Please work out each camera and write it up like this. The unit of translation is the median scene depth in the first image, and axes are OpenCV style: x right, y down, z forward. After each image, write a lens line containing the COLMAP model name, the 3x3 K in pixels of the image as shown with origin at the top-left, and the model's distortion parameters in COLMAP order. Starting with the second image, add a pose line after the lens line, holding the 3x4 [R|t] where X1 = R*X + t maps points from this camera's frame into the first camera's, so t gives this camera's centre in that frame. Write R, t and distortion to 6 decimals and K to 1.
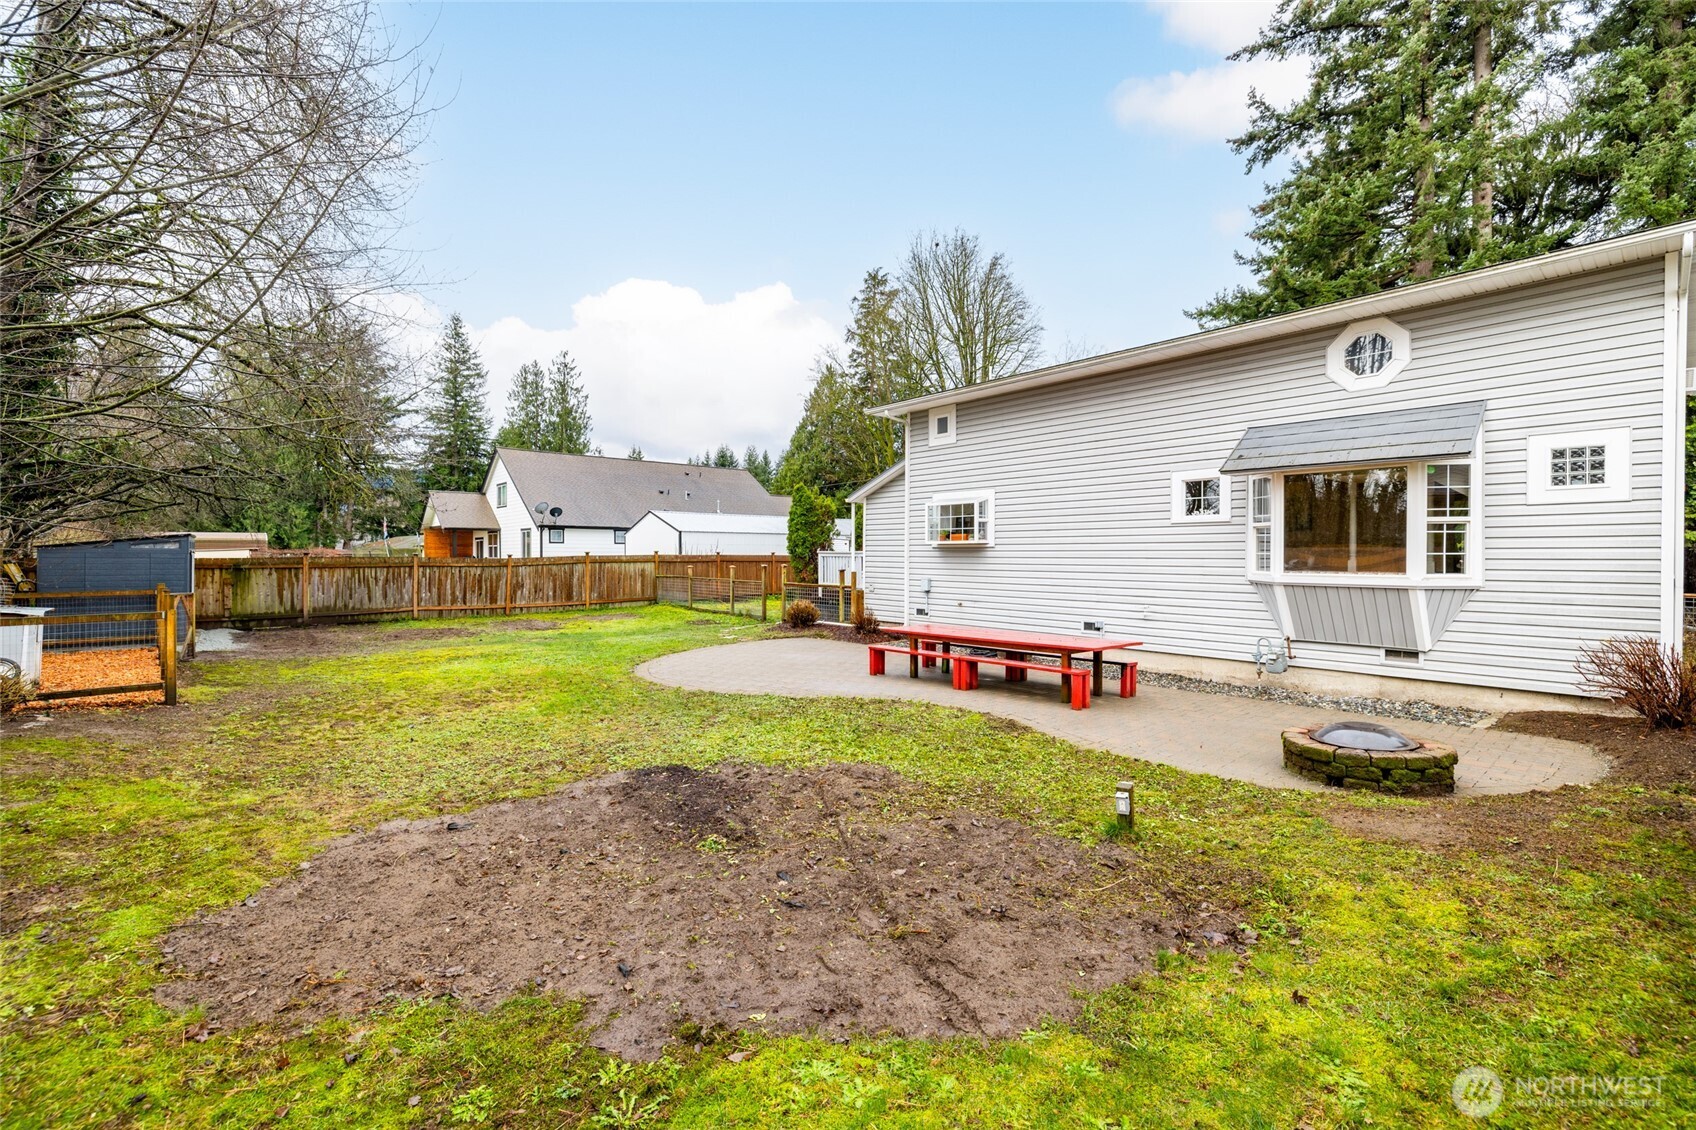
lens RADIAL K [[710.3, 0, 832.2], [0, 710.3, 558.5], [0, 0, 1]] dist [-0.000059, 0.000011]
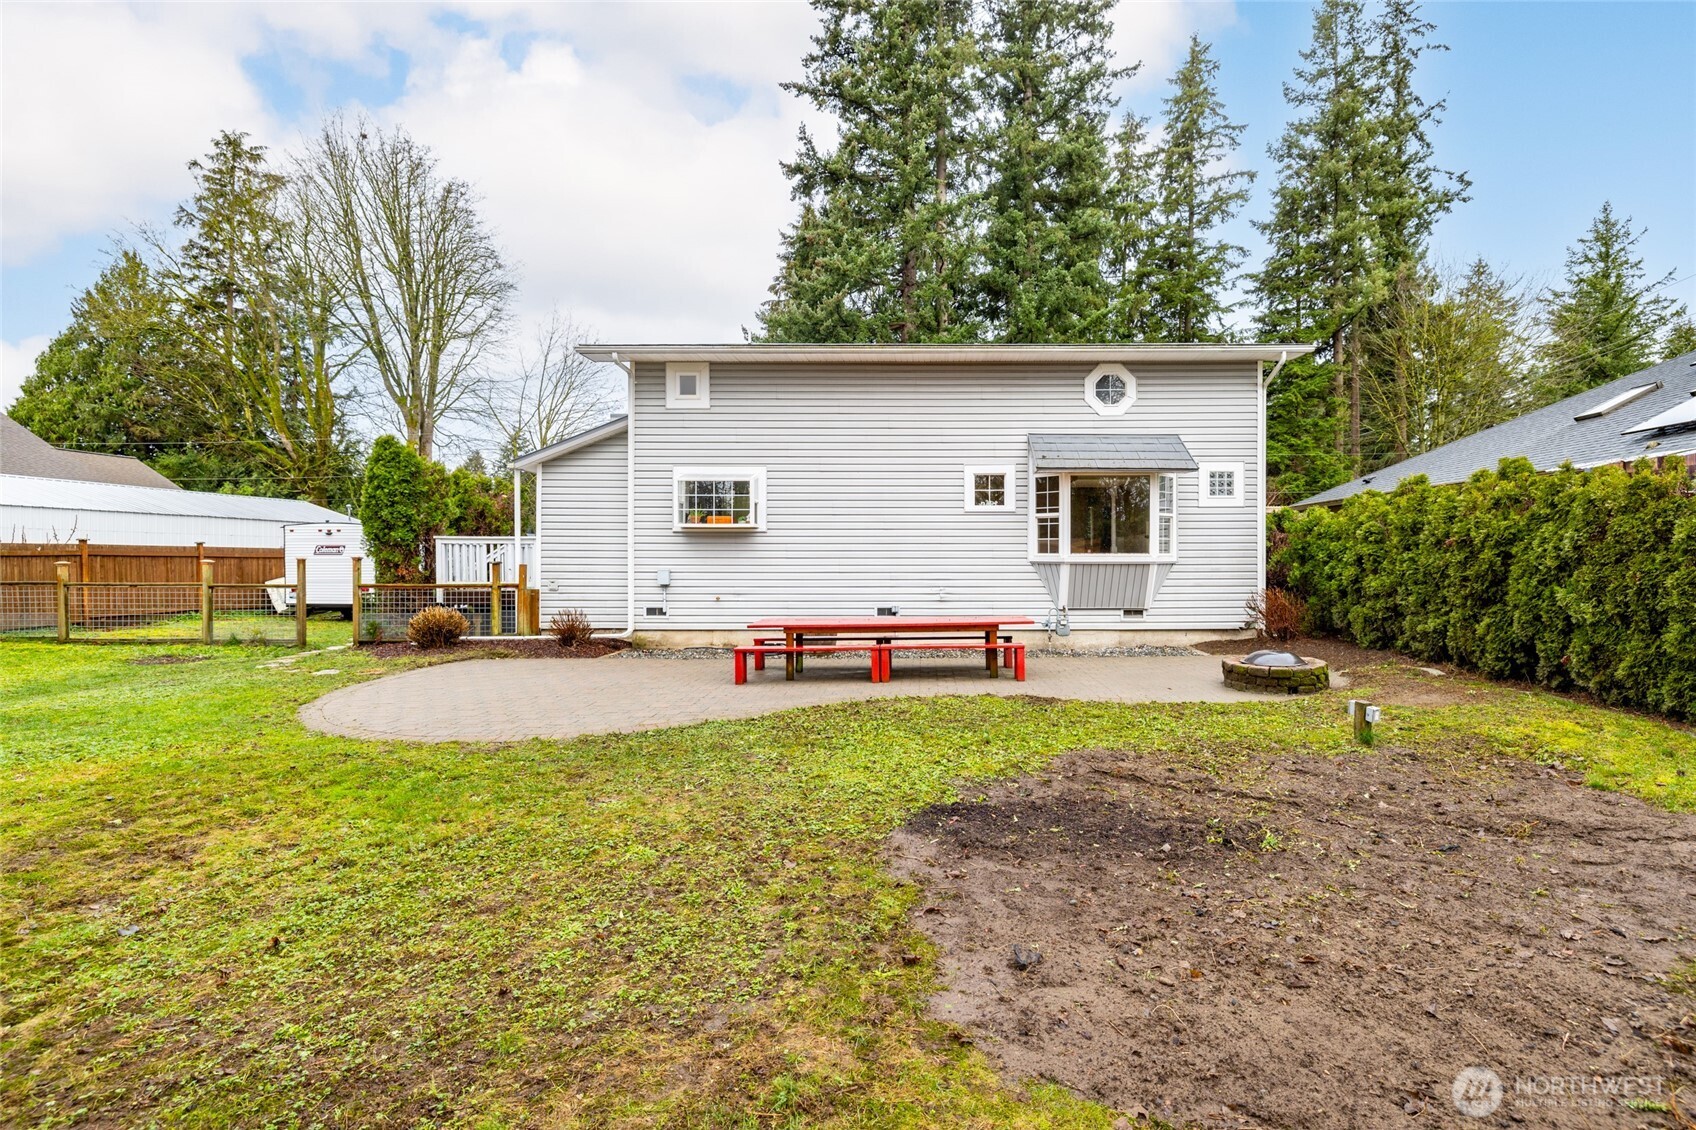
lens RADIAL K [[774.2, 0, 848.0], [0, 774.2, 565.0], [0, 0, 1]] dist [-0.000119, 0.000303]
pose [[0.649692, -0.003334, 0.760191, -0.397547], [0.004656, 0.999989, 0.000407, 0.022802], [-0.760184, 0.003275, 0.649700, 0.257941]]
